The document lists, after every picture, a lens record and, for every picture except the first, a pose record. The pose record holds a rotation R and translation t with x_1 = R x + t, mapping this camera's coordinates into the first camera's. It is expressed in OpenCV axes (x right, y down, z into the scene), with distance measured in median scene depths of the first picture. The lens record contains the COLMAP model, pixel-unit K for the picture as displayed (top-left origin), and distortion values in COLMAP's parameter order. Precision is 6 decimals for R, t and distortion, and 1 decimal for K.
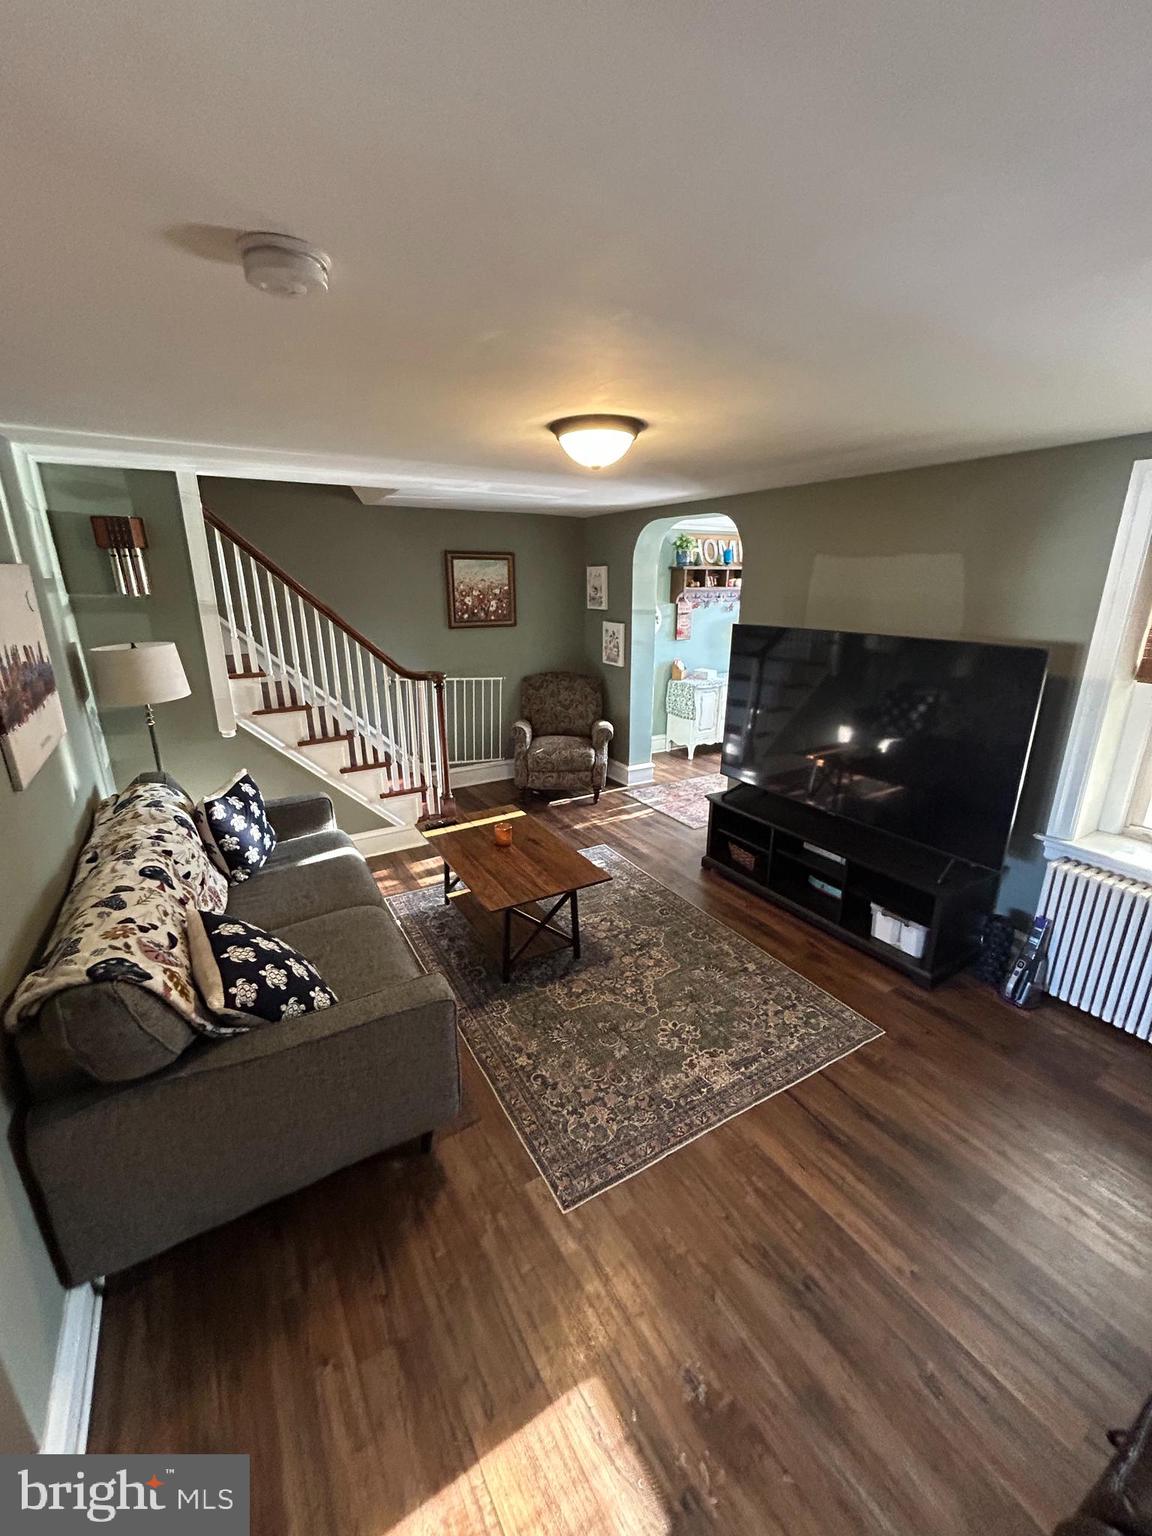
lens RADIAL K [[618.0, 0, 576.0], [0, 618.0, 768.0], [0, 0, 1]] dist [-0.000545, 0.000198]
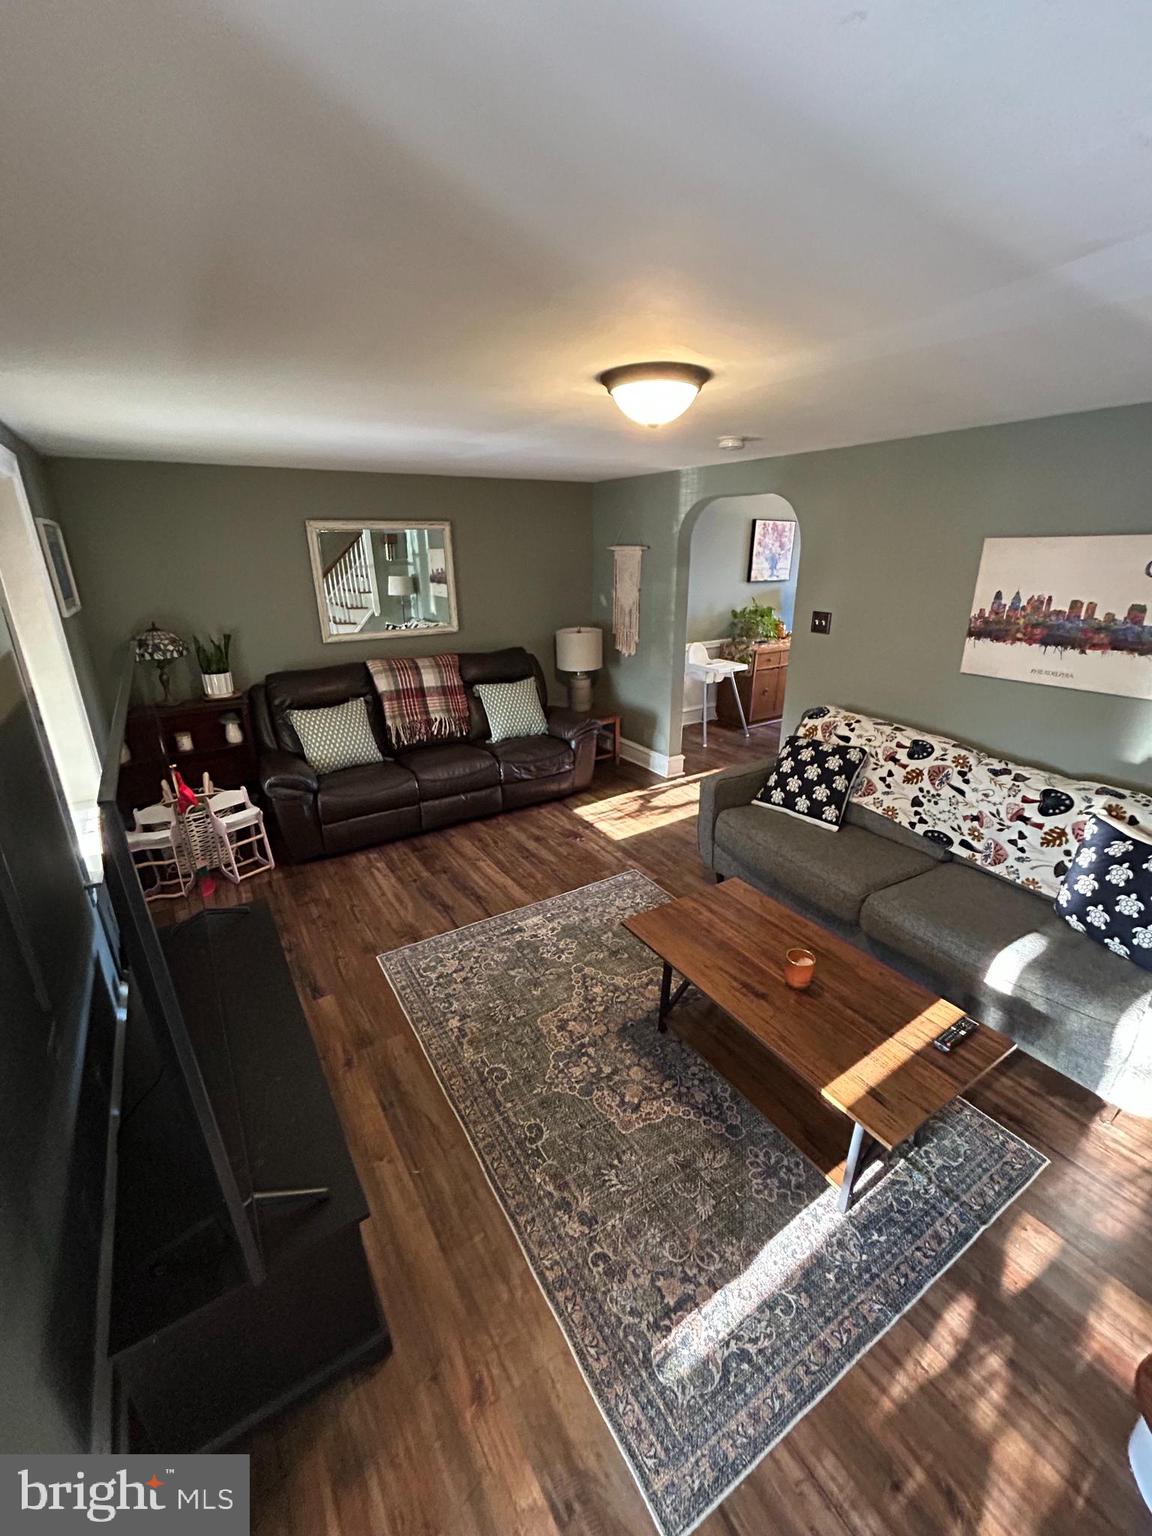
lens RADIAL K [[618.0, 0, 576.0], [0, 618.0, 768.0], [0, 0, 1]] dist [-0.000545, 0.000198]
pose [[-0.999644, 0.016944, -0.020609, 0.146948], [0.000915, 0.793772, 0.608215, -0.538244], [0.026664, 0.607980, -0.793505, 1.681075]]
